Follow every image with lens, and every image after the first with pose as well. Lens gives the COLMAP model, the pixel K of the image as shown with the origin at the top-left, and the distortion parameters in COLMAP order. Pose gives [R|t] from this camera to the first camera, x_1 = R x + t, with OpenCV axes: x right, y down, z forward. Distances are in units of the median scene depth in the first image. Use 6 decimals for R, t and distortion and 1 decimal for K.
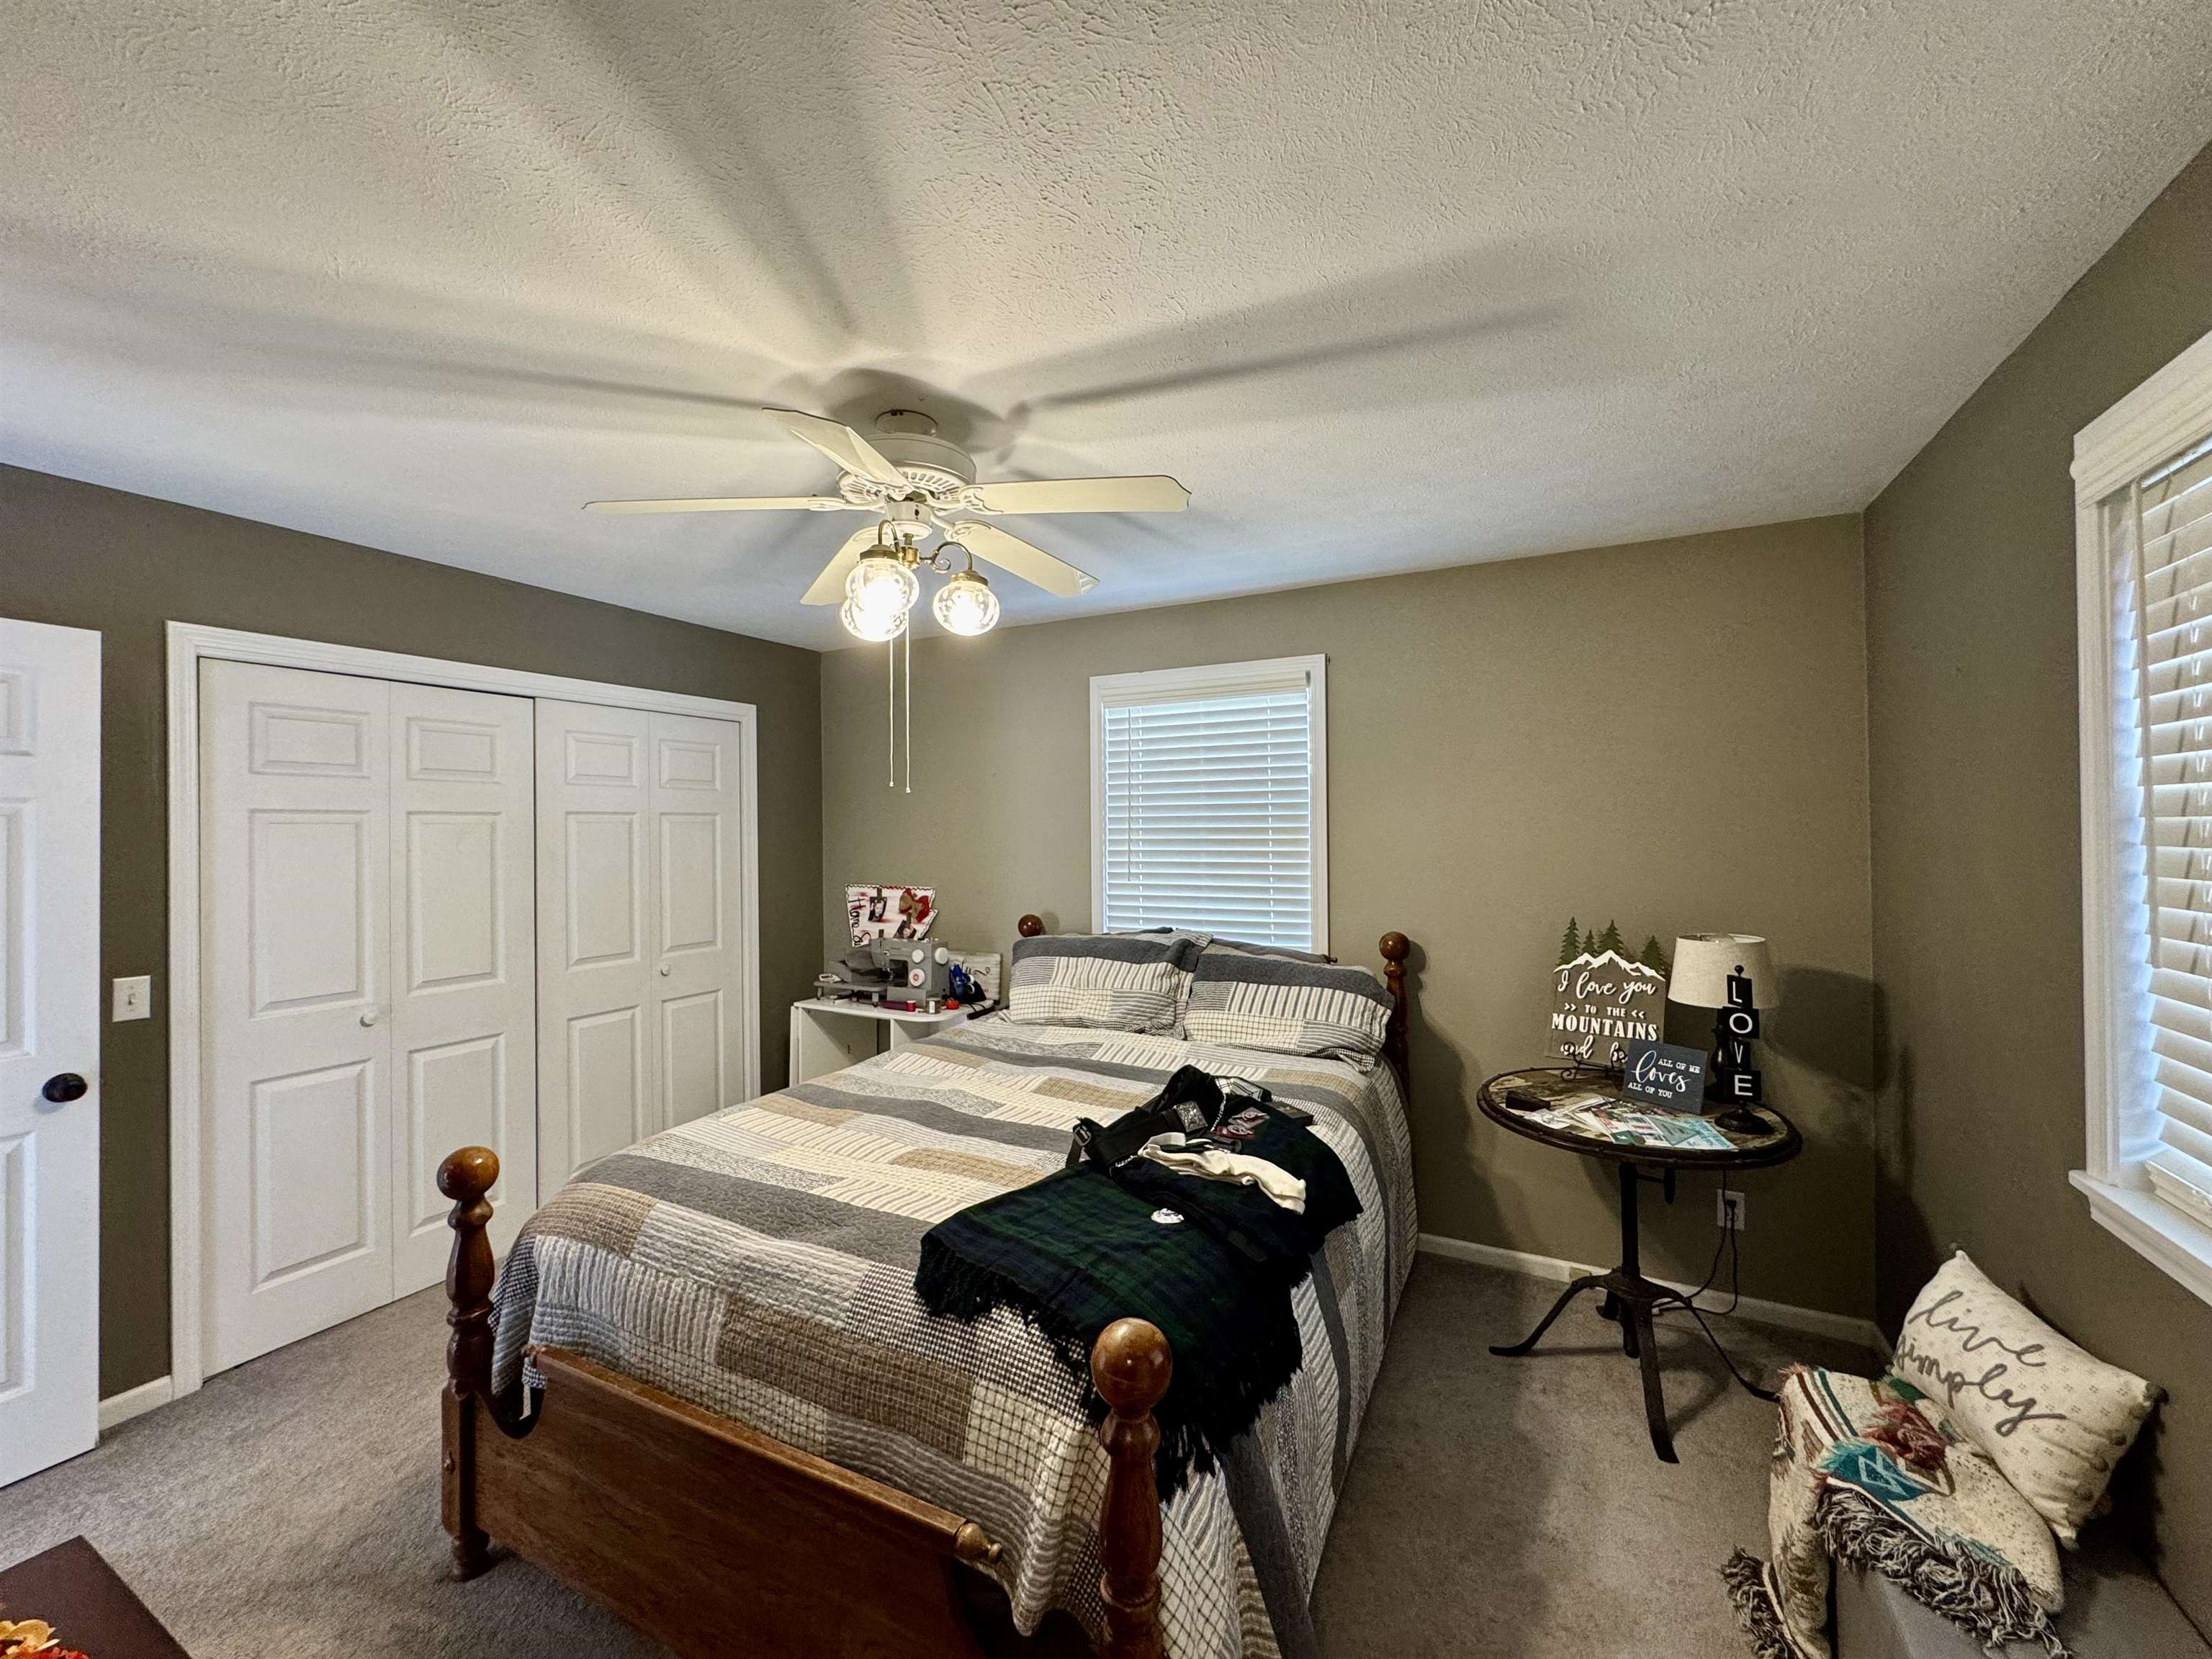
lens RADIAL K [[885.6, 0, 1103.0], [0, 885.6, 830.3], [0, 0, 1]] dist [-0.000141, 0.000050]
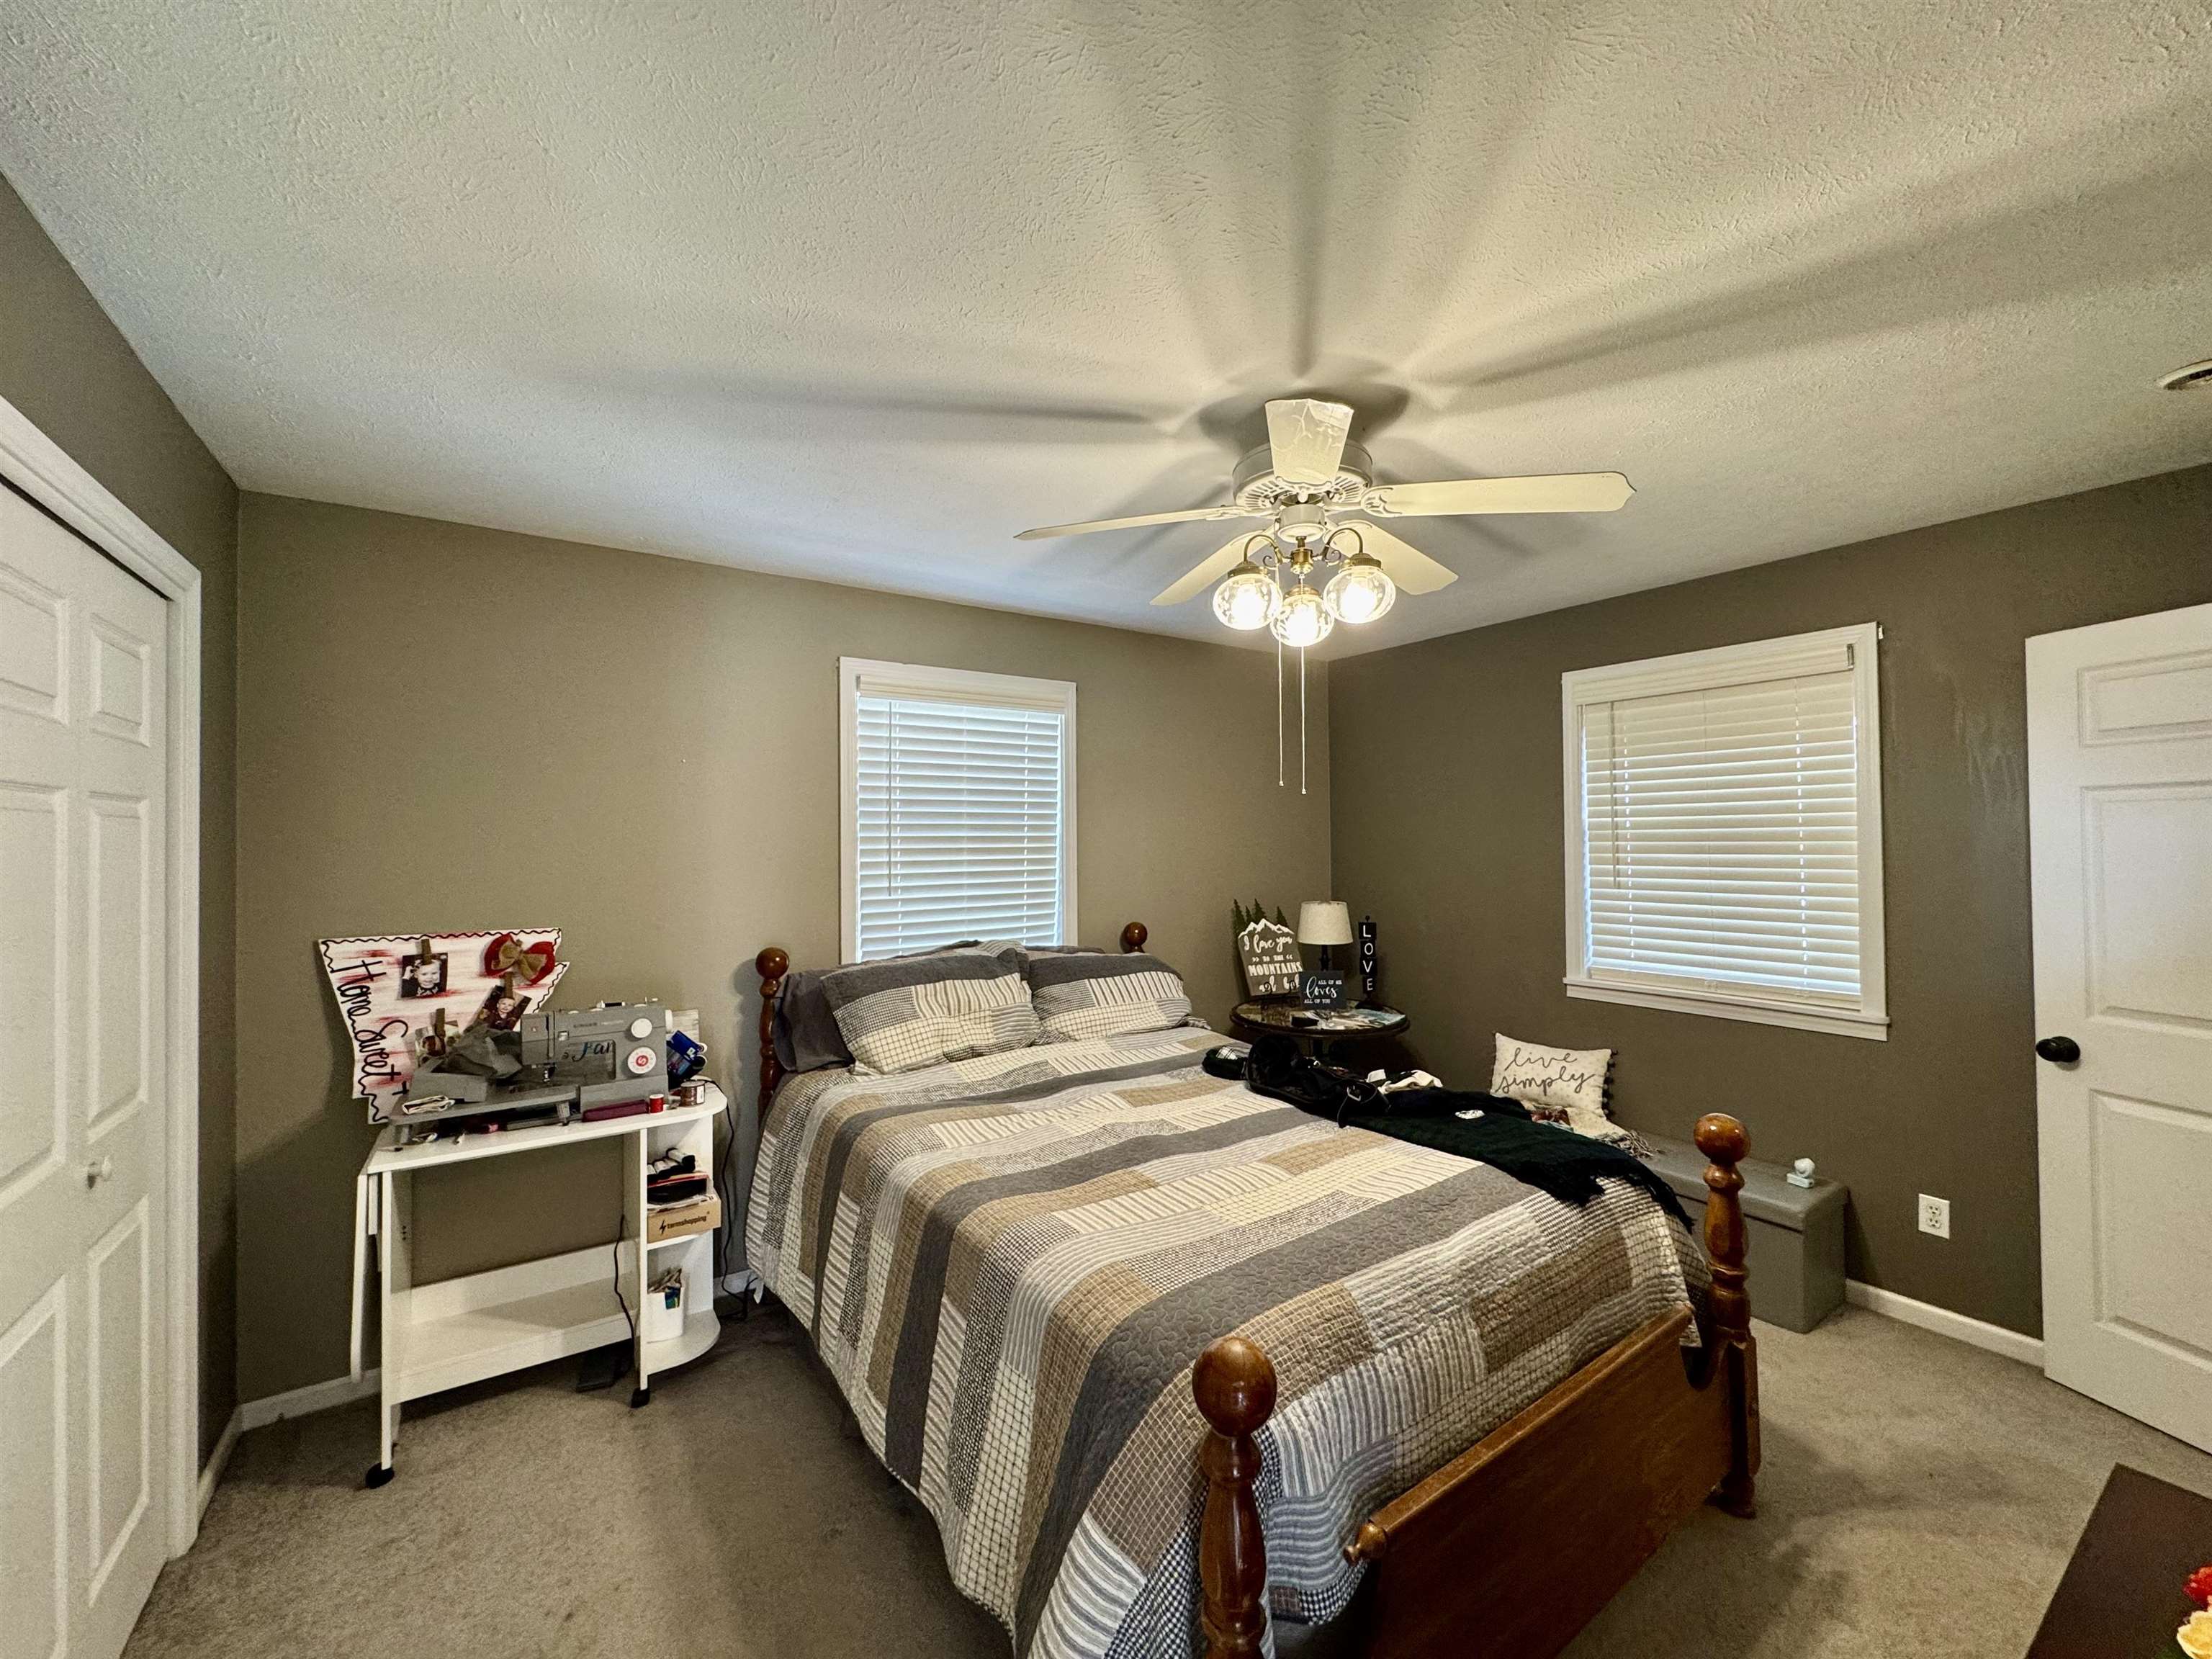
lens RADIAL K [[885.6, 0, 1106.4], [0, 885.6, 829.7], [0, 0, 1]] dist [-0.000141, 0.000050]
pose [[0.465249, 0.014610, 0.885059, -0.900384], [0.004912, 0.999806, -0.019086, 0.012160], [-0.885166, 0.013227, 0.465087, 0.546575]]
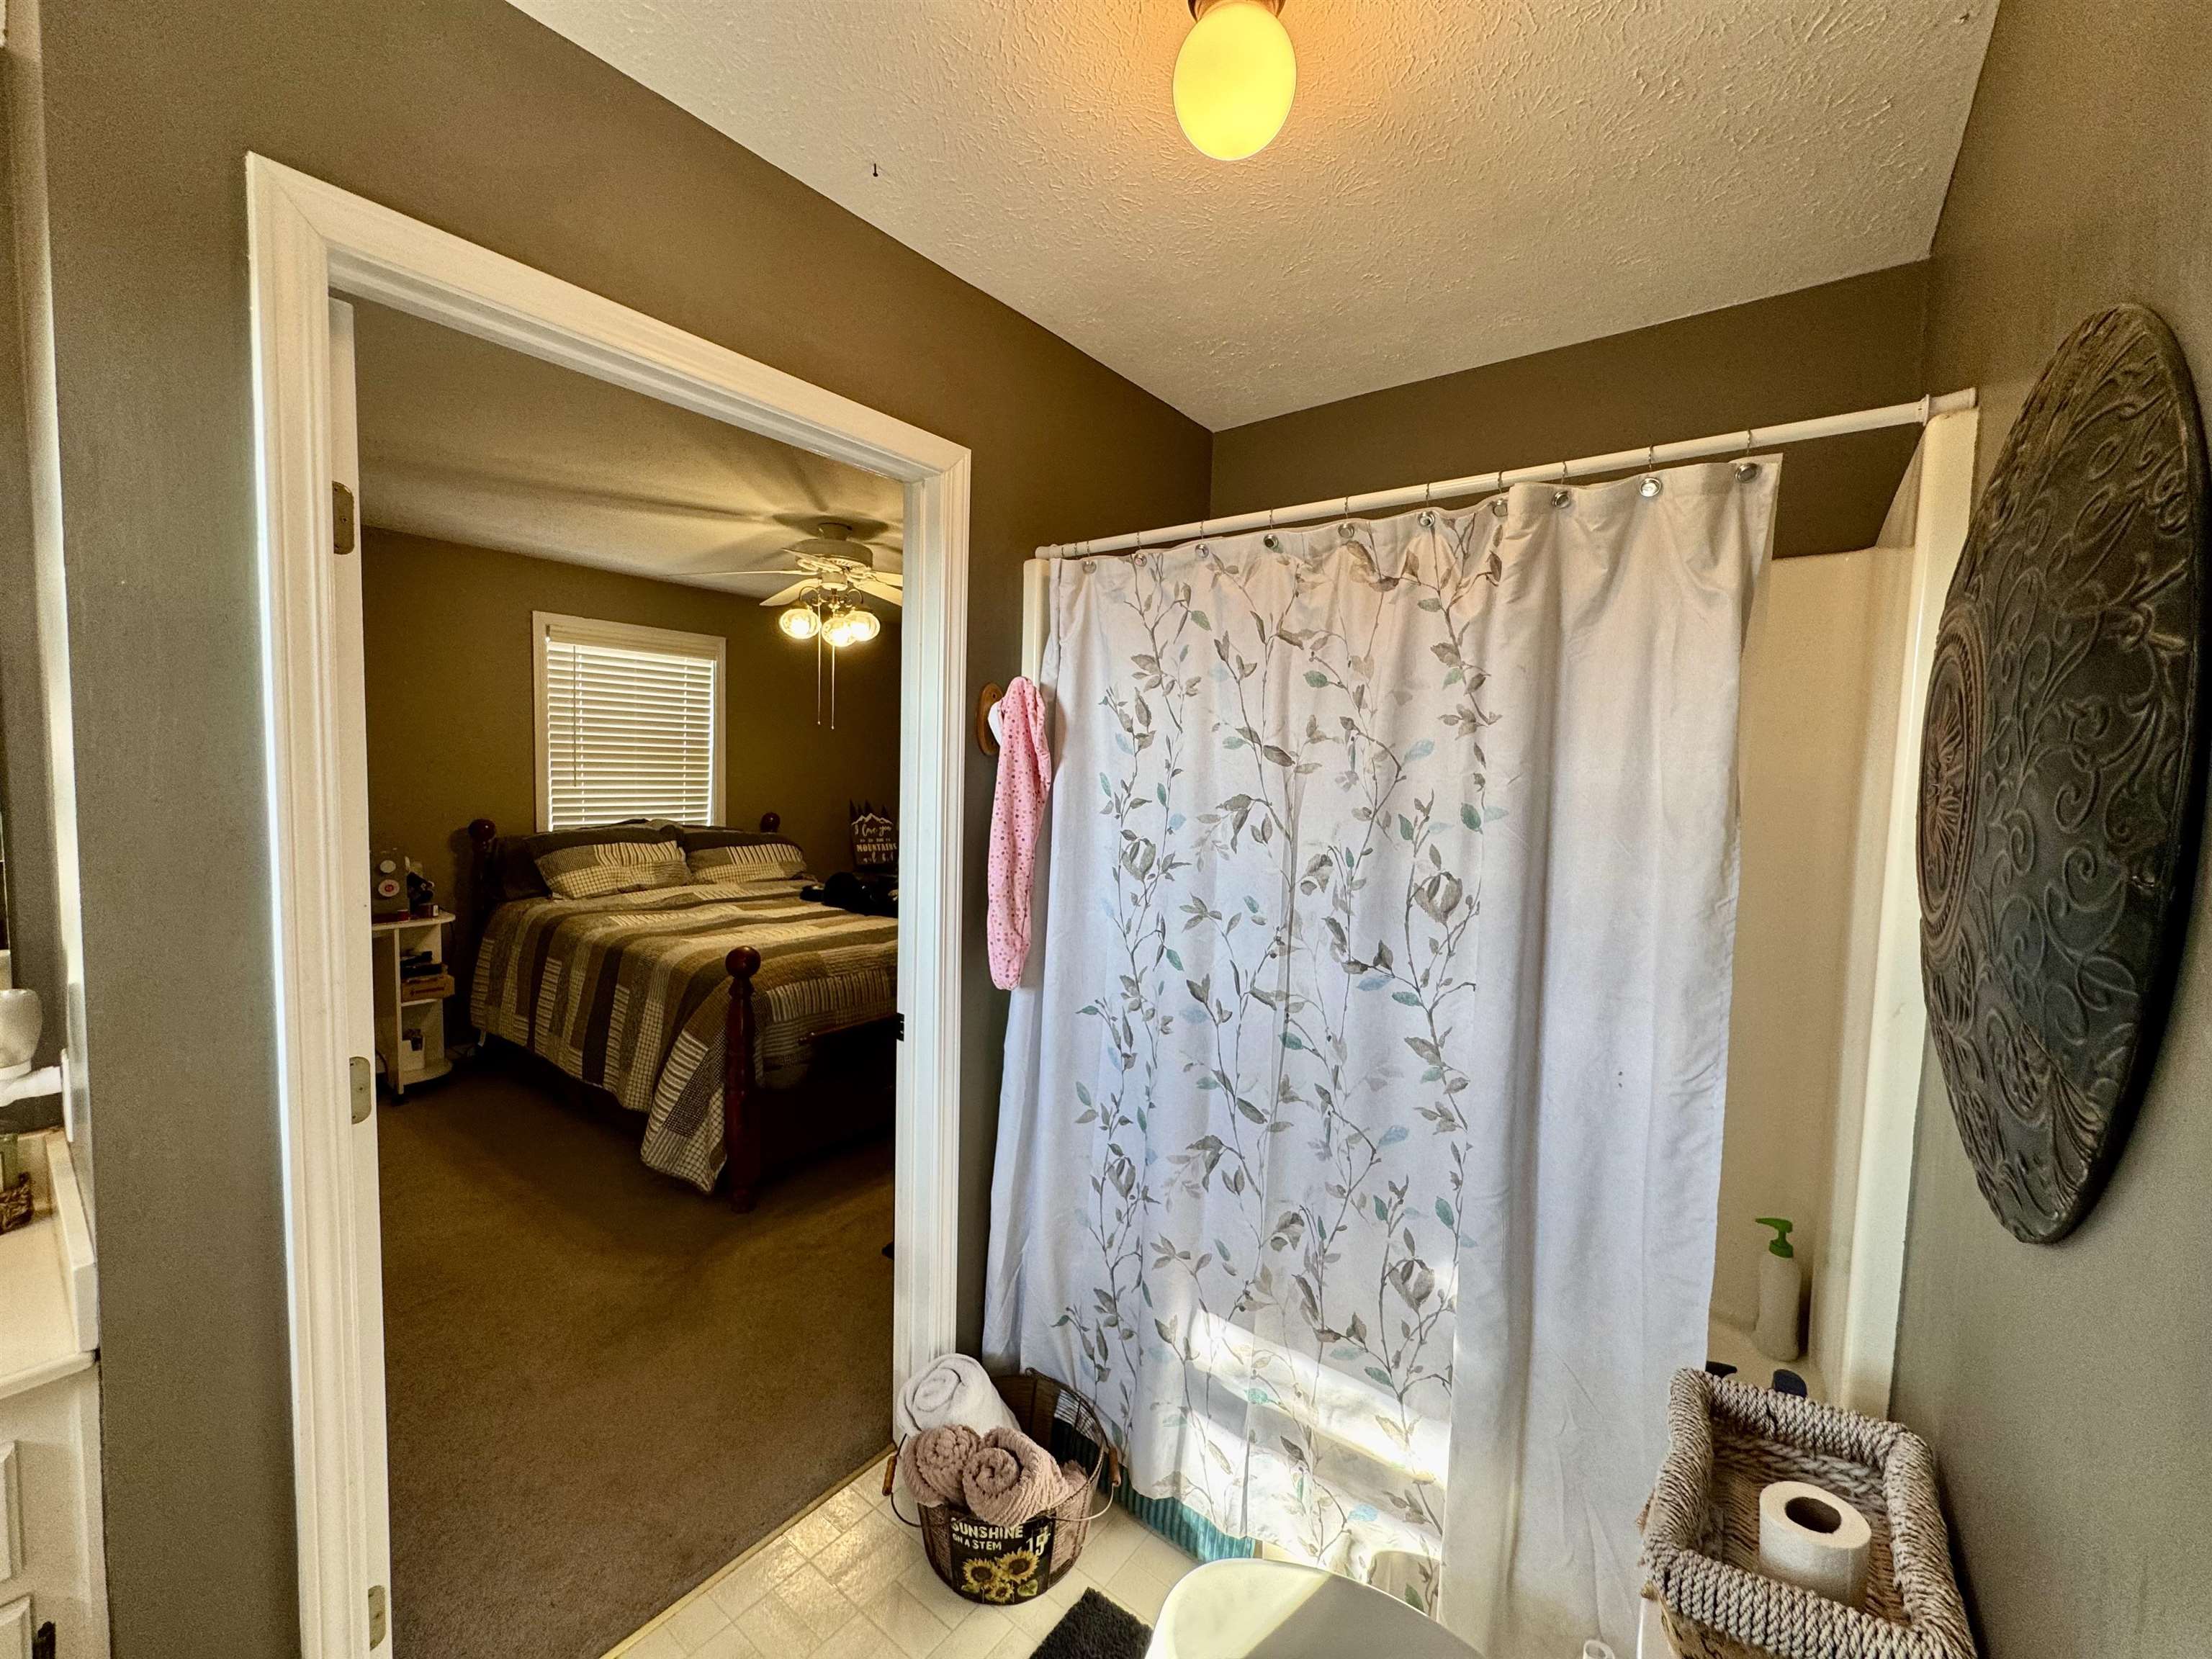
lens RADIAL K [[885.6, 0, 1104.7], [0, 885.6, 827.1], [0, 0, 1]] dist [-0.000141, 0.000050]
pose [[0.167702, -0.052944, 0.984415, -1.468652], [-0.027315, 0.997924, 0.058324, 0.029642], [-0.985459, -0.036670, 0.165908, 0.089400]]
